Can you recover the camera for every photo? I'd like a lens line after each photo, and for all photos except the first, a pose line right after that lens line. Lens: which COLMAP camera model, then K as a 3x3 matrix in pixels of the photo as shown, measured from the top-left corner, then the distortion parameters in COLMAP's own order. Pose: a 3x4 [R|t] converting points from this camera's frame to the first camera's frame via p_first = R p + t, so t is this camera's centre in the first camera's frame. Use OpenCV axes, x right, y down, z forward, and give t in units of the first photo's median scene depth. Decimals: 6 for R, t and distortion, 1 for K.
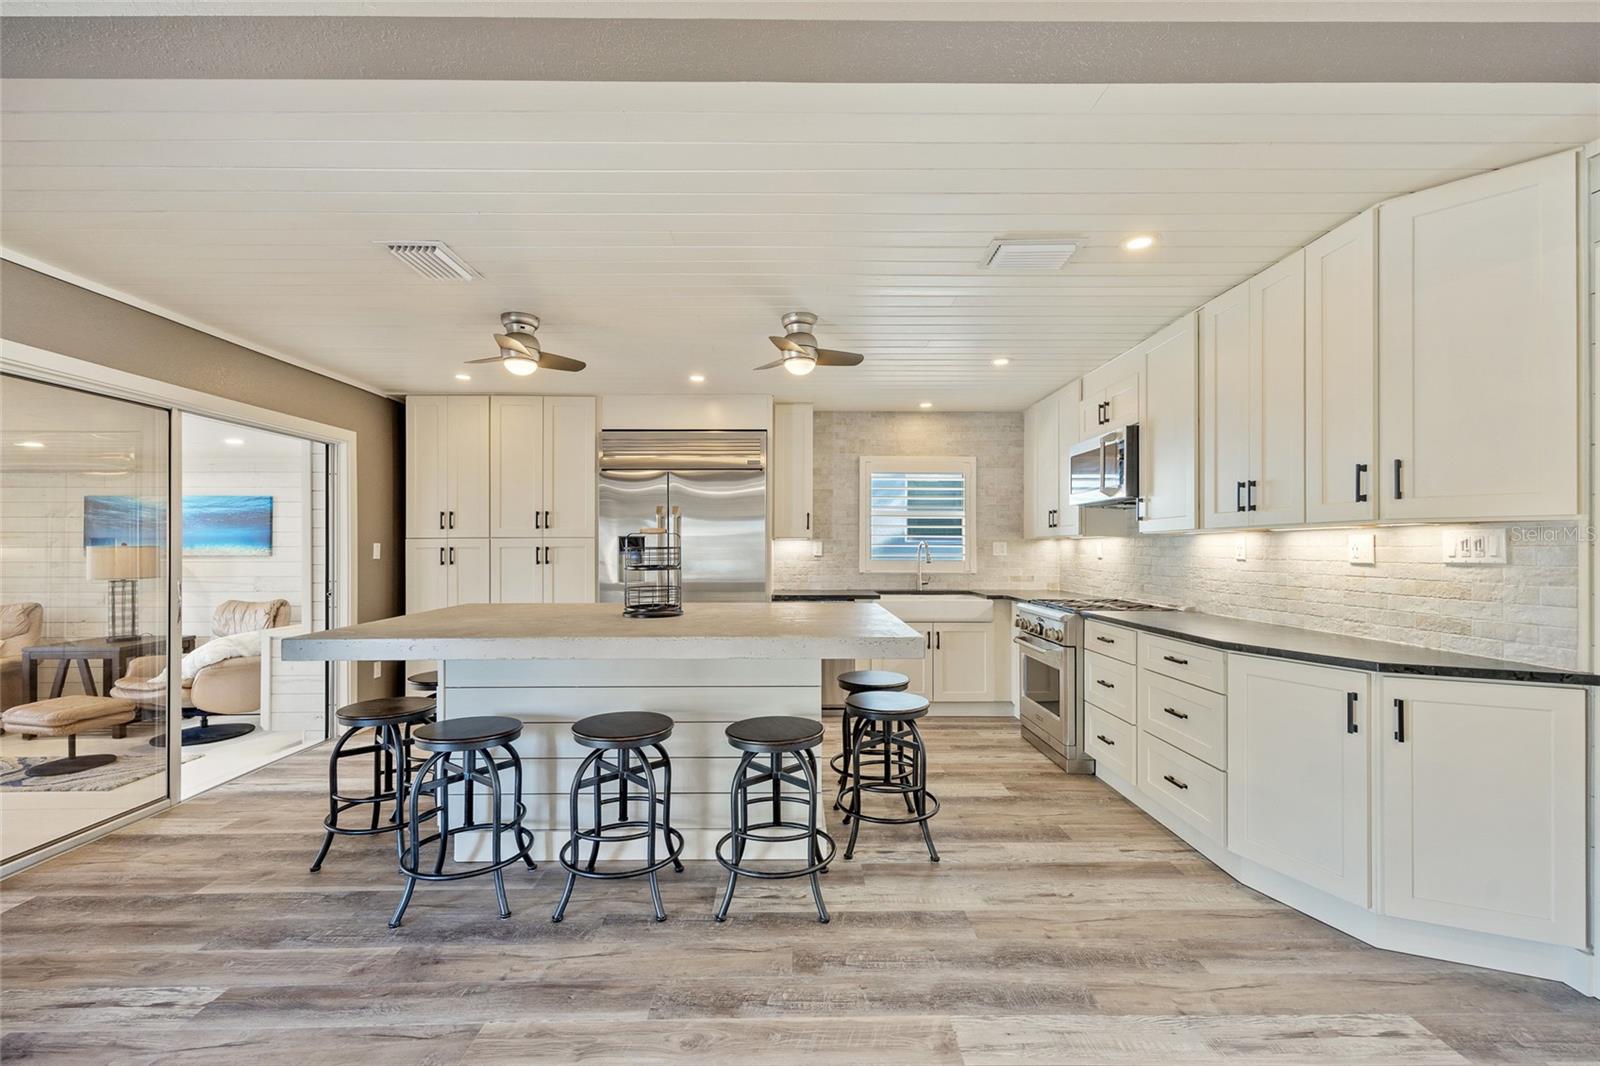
lens RADIAL K [[690.9, 0, 802.4], [0, 690.9, 548.6], [0, 0, 1]] dist [-0.000216, 0.001573]
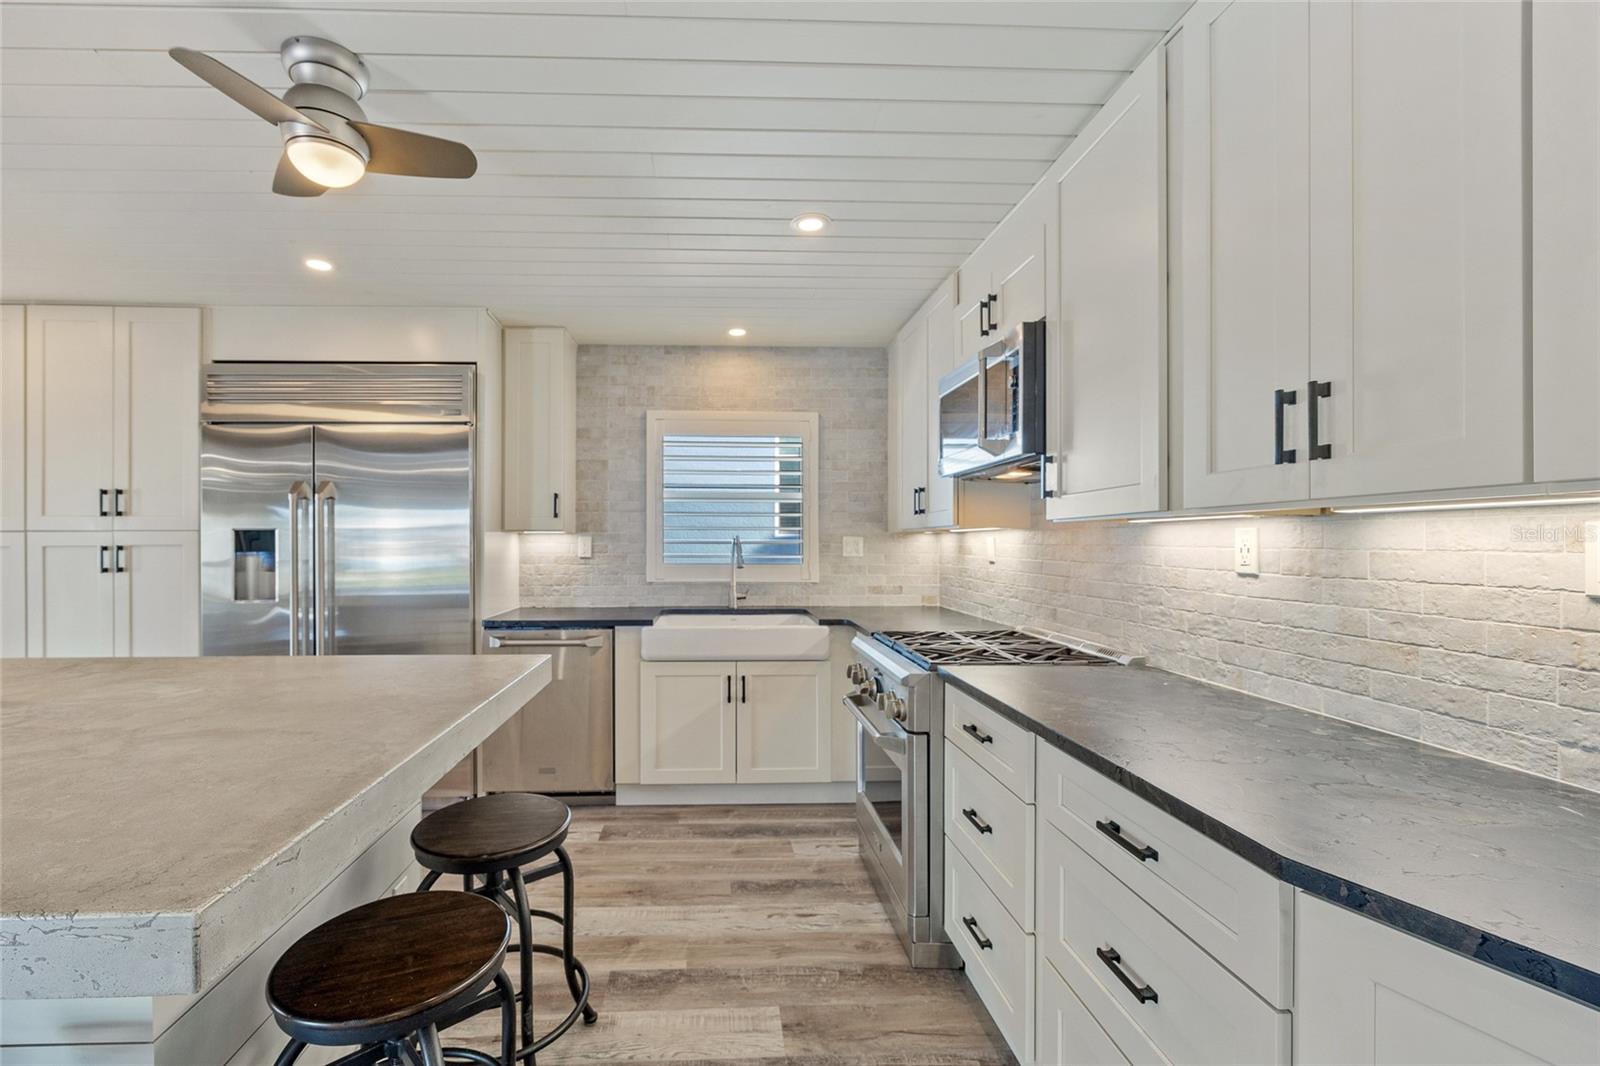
lens RADIAL K [[690.9, 0, 753.6], [0, 690.9, 546.2], [0, 0, 1]] dist [-0.000216, 0.001573]
pose [[0.999284, -0.002222, 0.037767, 0.226444], [0.001988, 0.999978, 0.006257, -0.006267], [-0.037780, -0.006178, 0.999267, 0.444853]]
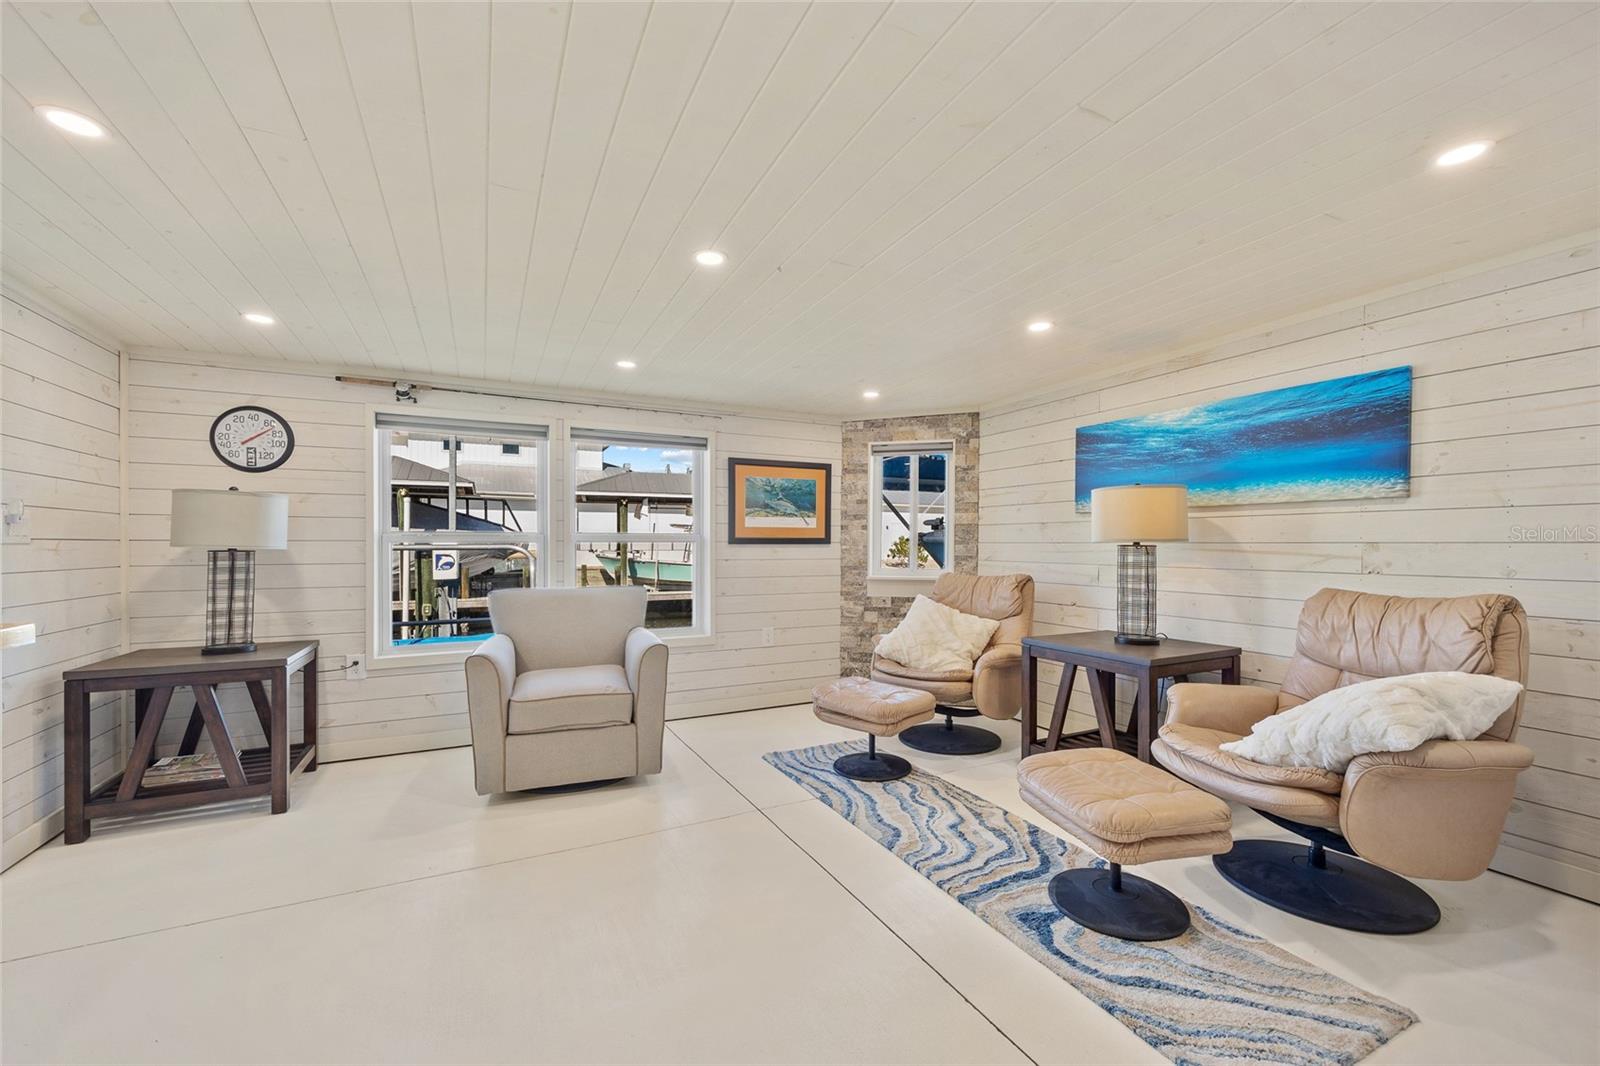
lens RADIAL K [[645.8, 0, 819.4], [0, 645.8, 542.7], [0, 0, 1]] dist [0.003769, 0.000498]
pose [[0.467840, -0.000246, -0.883813, -0.849787], [-0.005240, 0.999982, -0.003052, 0.065739], [0.883798, 0.006059, 0.467830, 0.676302]]
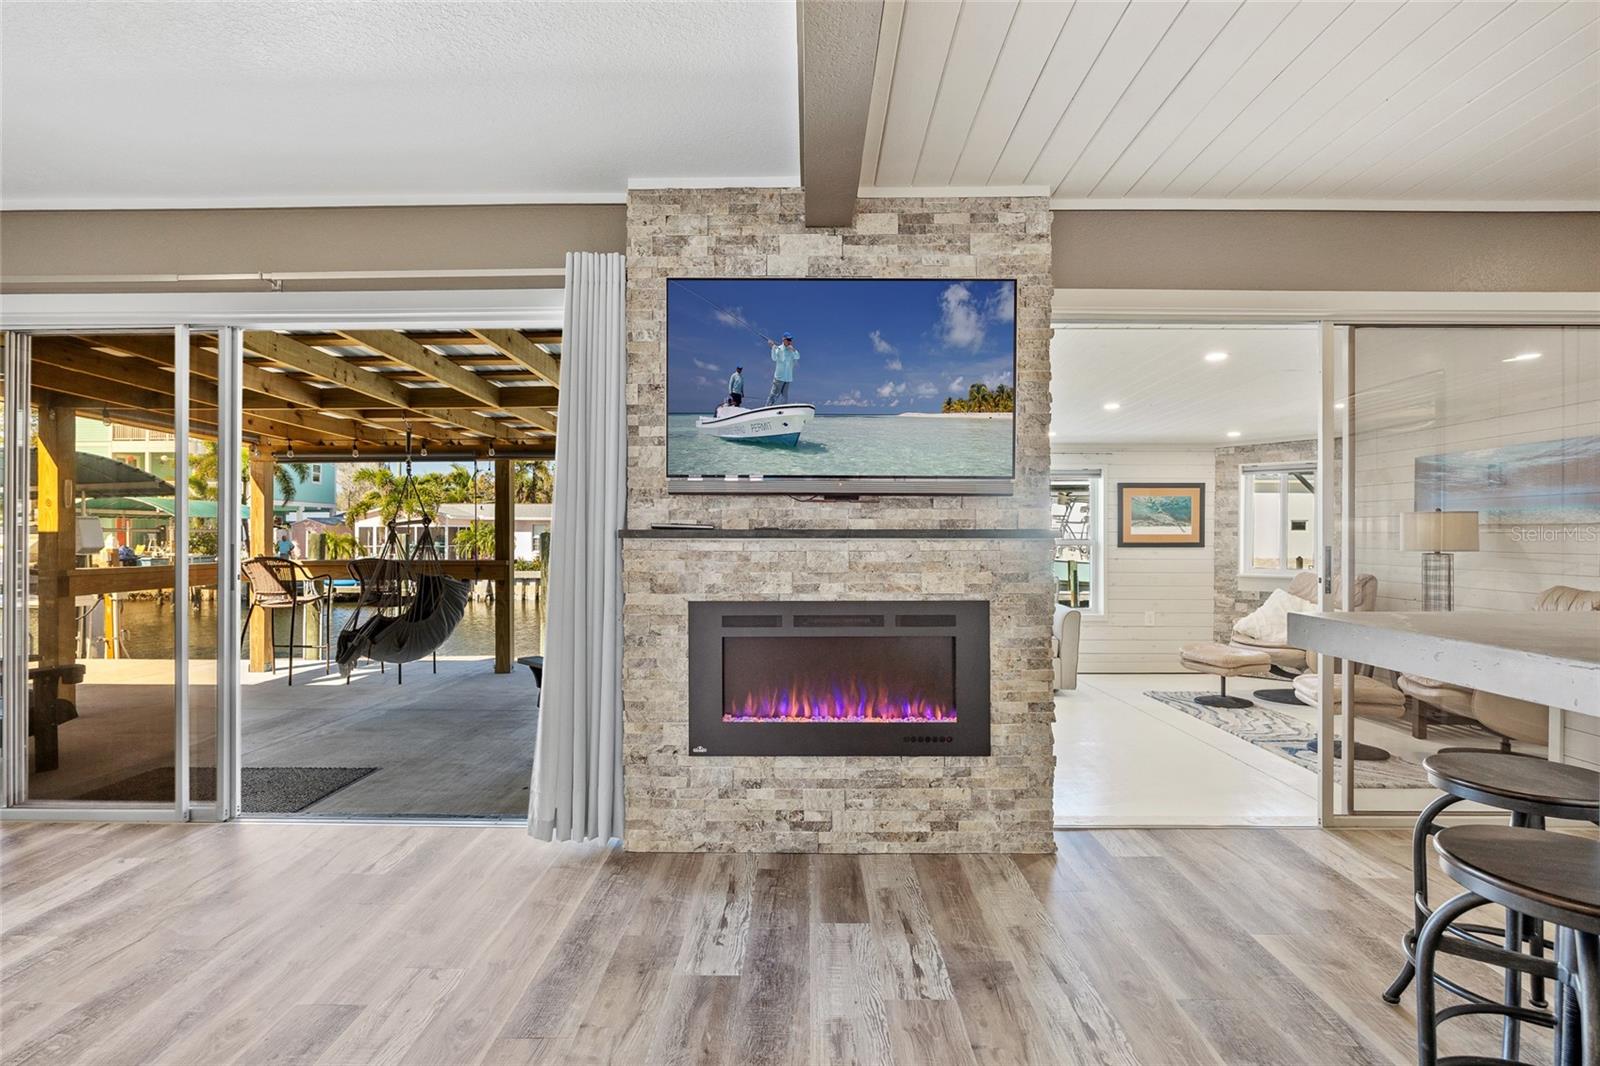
lens RADIAL K [[811.8, 0, 786.6], [0, 811.8, 534.6], [0, 0, 1]] dist [-0.018752, -0.000563]
pose [[-0.026466, -0.000505, -0.999650, 0.012677], [-0.007328, 0.999973, -0.000311, 0.041415], [0.999623, 0.007317, -0.026469, 0.331234]]
